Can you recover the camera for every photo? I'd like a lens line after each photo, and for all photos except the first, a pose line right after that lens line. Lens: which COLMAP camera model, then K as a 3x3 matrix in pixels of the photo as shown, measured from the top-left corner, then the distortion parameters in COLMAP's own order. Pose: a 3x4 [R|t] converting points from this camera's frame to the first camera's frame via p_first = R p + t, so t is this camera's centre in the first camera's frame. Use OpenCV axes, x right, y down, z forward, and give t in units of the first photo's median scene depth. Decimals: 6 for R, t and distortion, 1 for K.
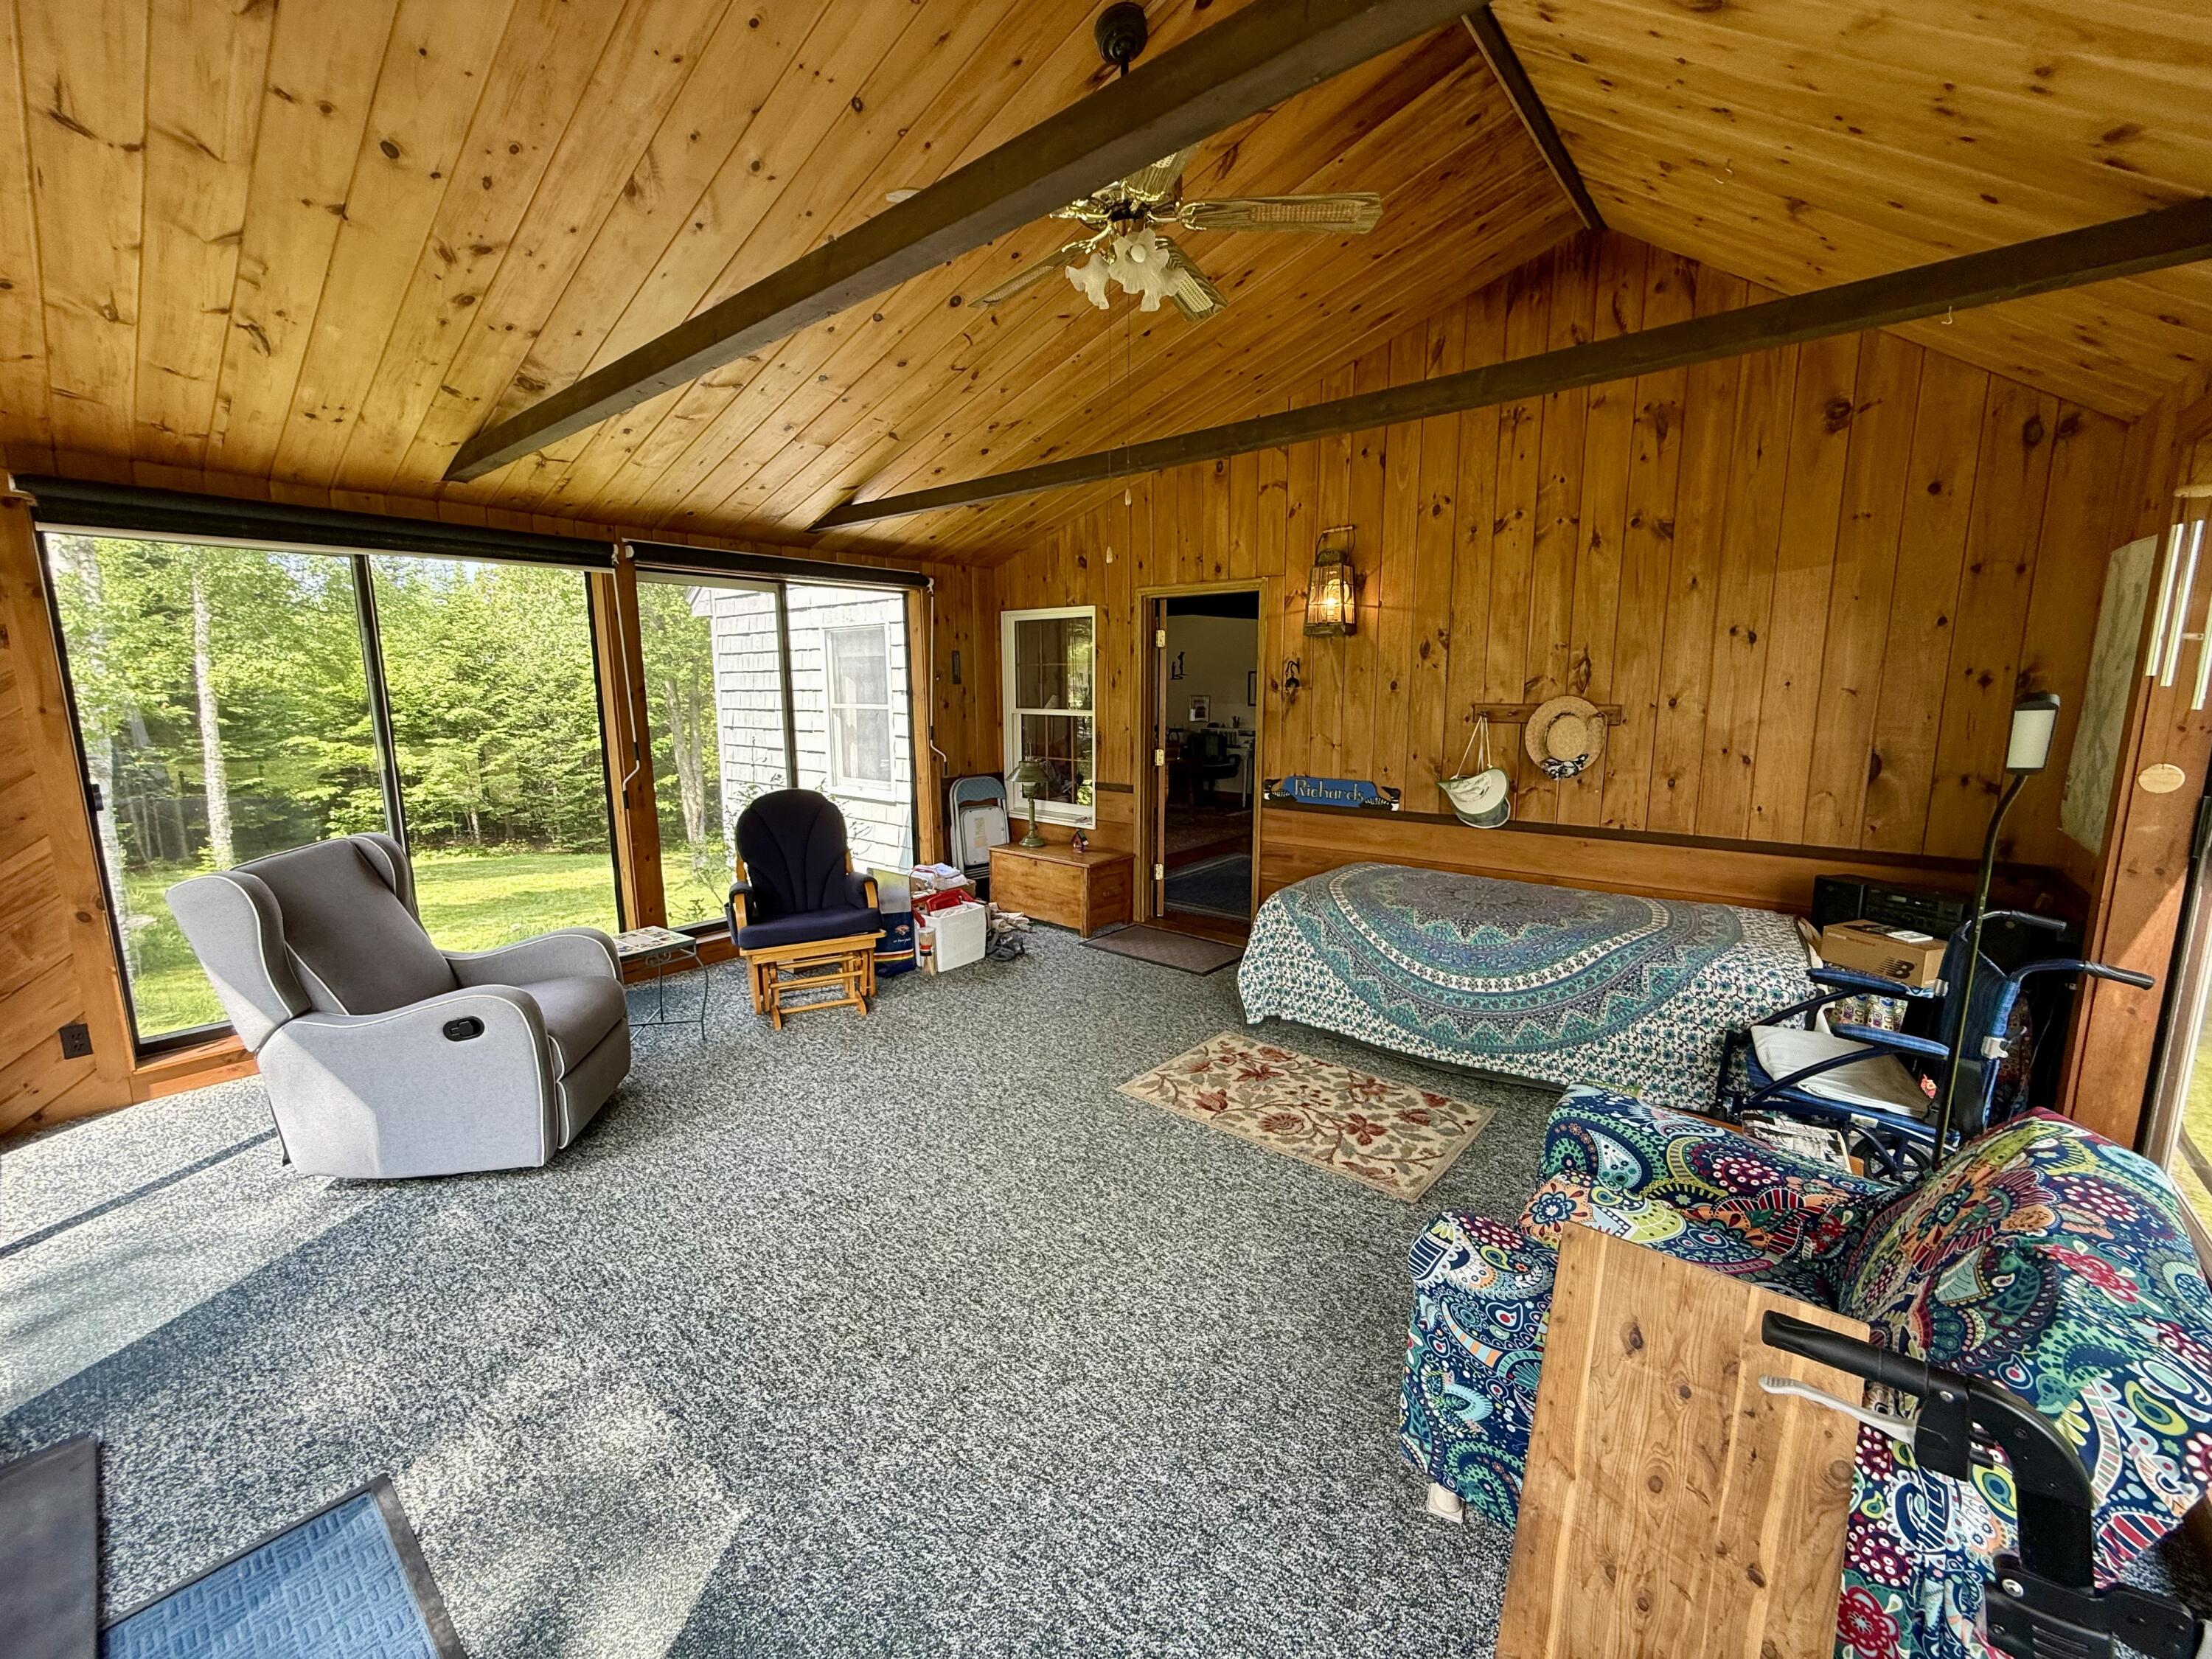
lens RADIAL K [[878.0, 0, 1103.1], [0, 878.0, 827.1], [0, 0, 1]] dist [-0.009181, 0.001081]
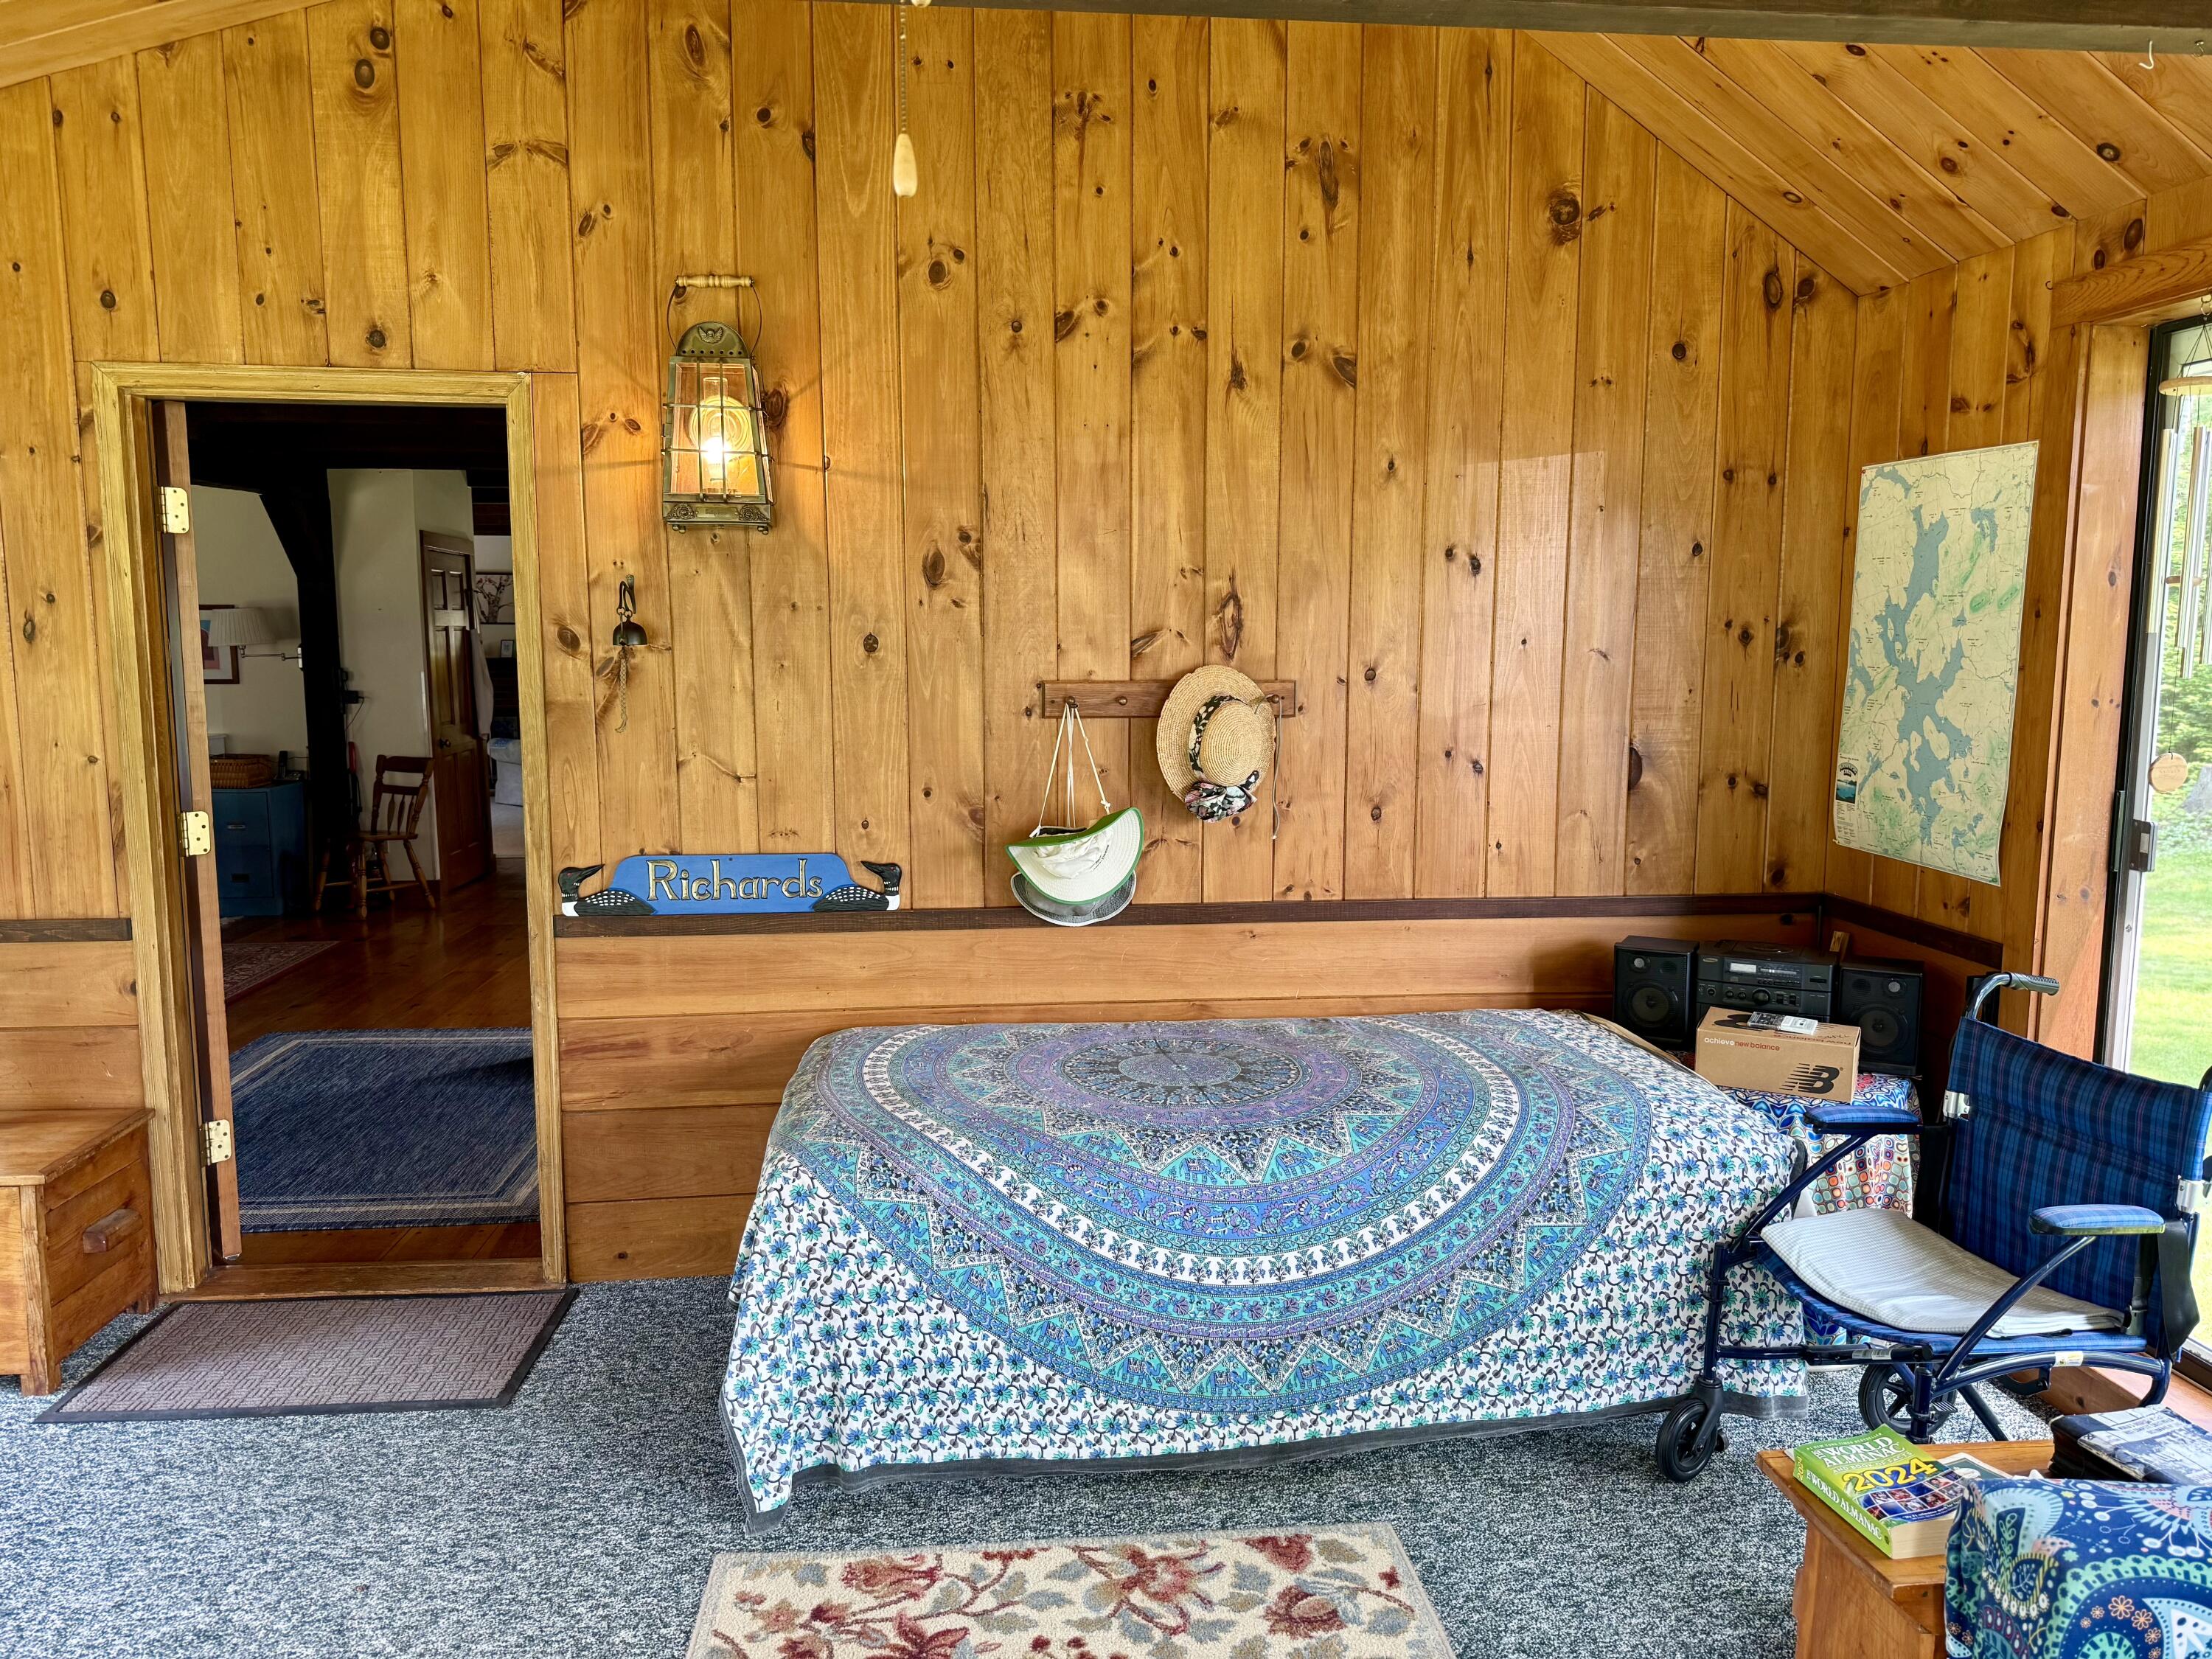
lens RADIAL K [[1544.2, 0, 1096.3], [0, 1544.2, 834.0], [0, 0, 1]] dist [0.042778, -0.053197]
pose [[0.701665, -0.081235, 0.707861, -0.205199], [0.108508, 0.994074, 0.006523, -0.065045], [-0.704196, 0.072232, 0.706322, 0.424606]]
